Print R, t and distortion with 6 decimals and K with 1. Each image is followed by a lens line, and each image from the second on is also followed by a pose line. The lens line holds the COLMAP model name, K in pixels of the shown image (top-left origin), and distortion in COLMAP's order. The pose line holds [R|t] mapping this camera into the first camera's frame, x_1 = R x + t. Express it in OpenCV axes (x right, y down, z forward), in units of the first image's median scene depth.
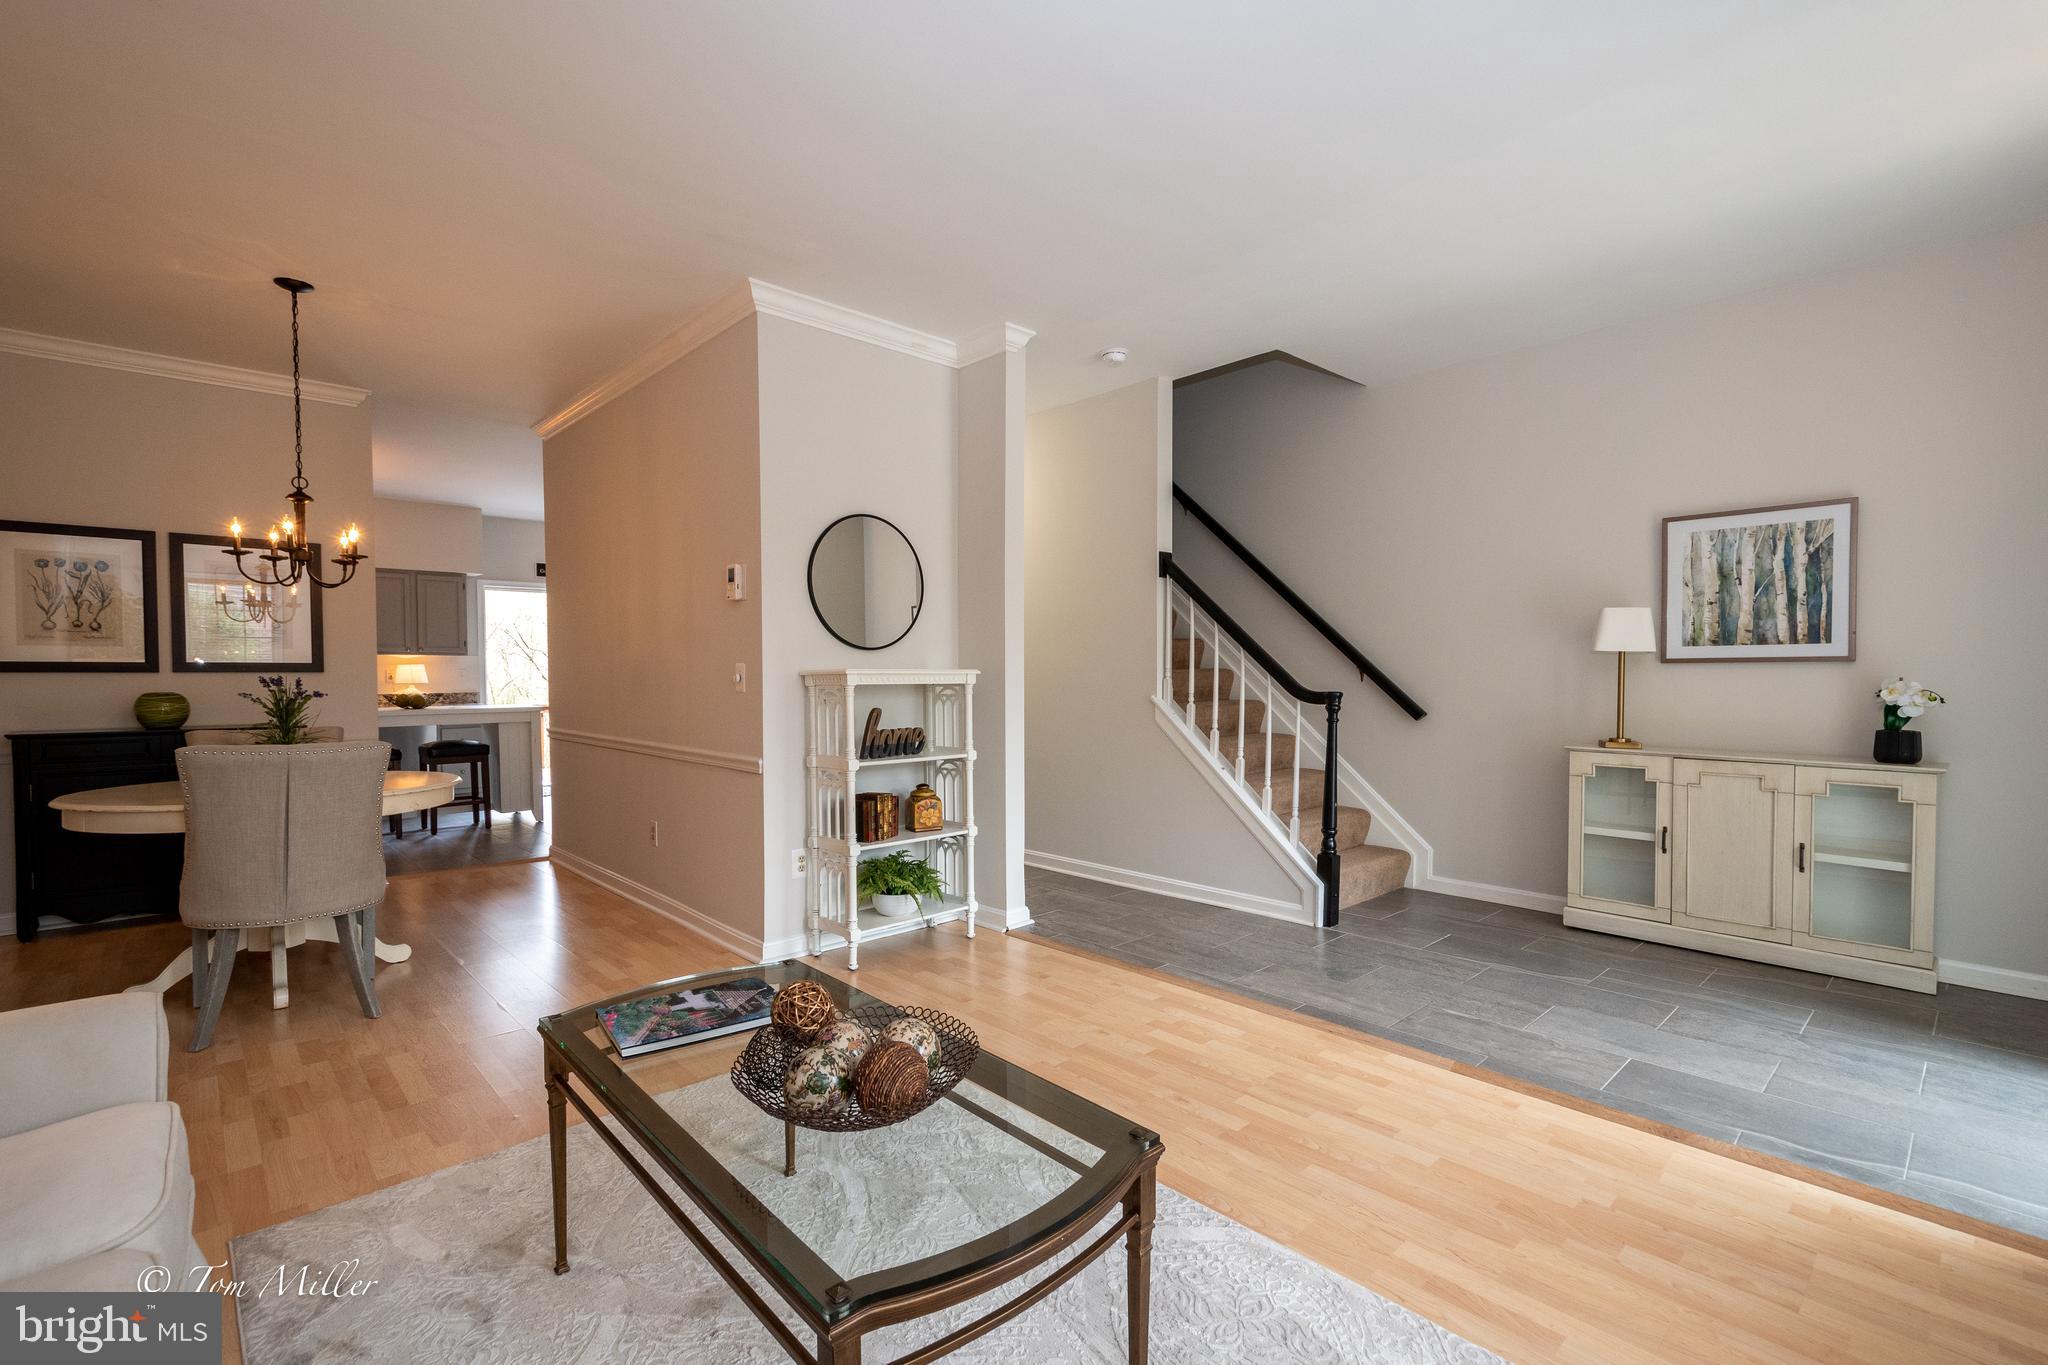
lens RADIAL K [[906.4, 0, 1030.6], [0, 906.4, 690.6], [0, 0, 1]] dist [0.012152, -0.000379]
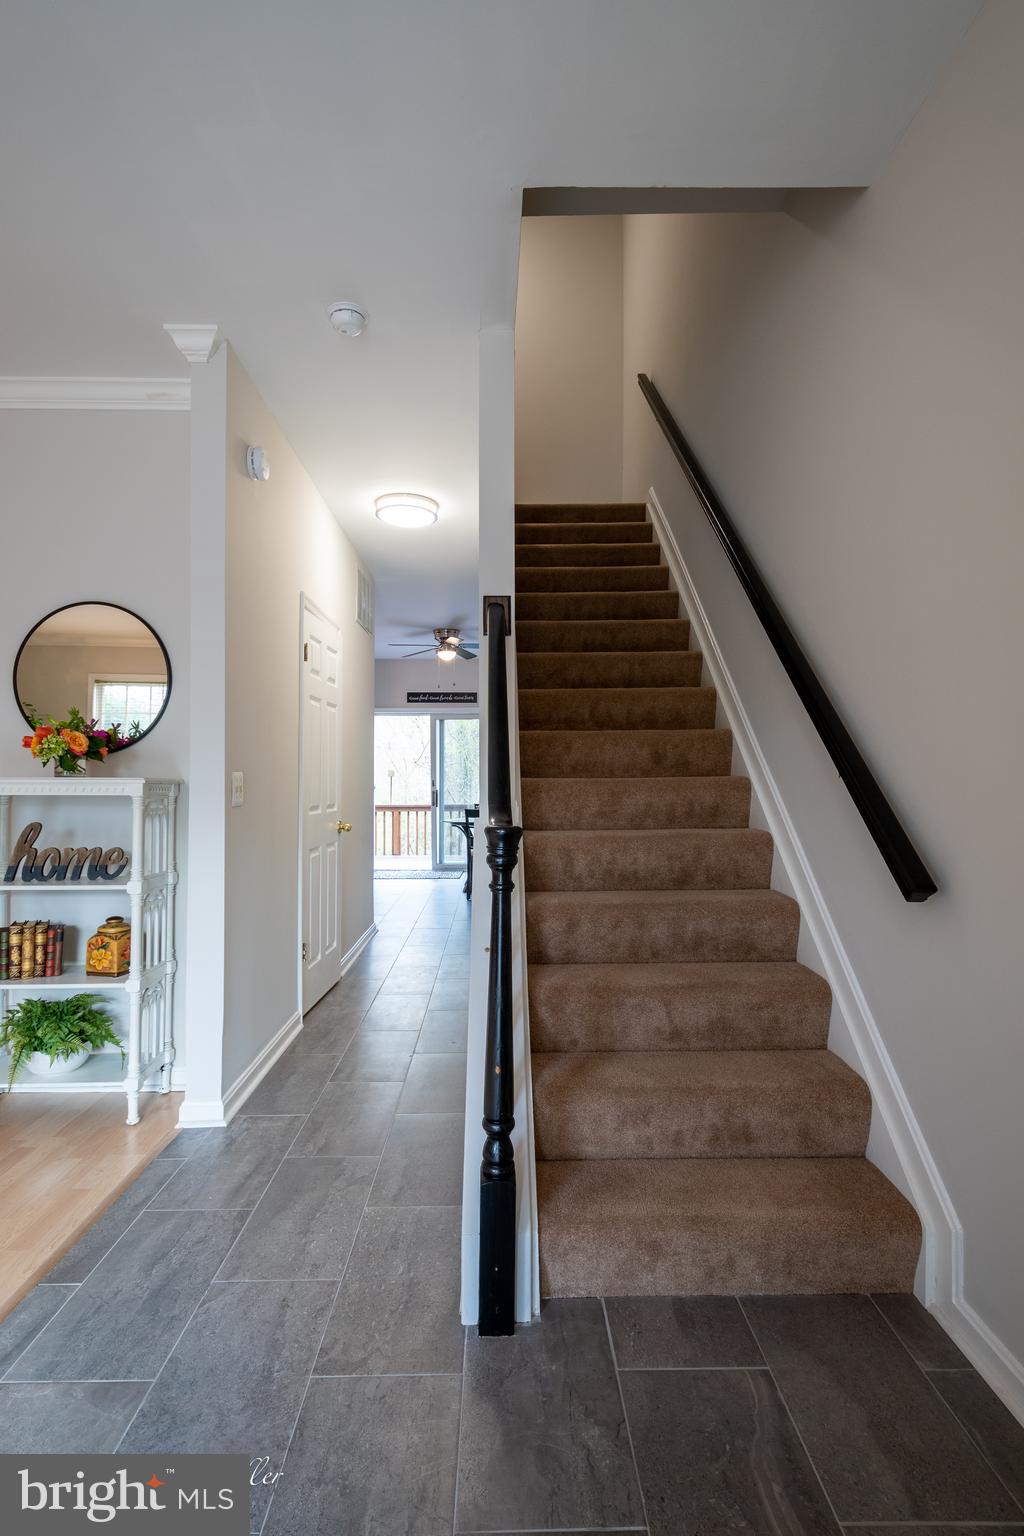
lens RADIAL K [[765.1, 0, 509.2], [0, 765.1, 766.7], [0, 0, 1]] dist [0.000084, 0.000059]
pose [[0.742163, -0.005474, -0.670197, 0.631658], [-0.019553, 0.999364, -0.029816, -0.020026], [0.669934, 0.035232, 0.741584, 0.741839]]
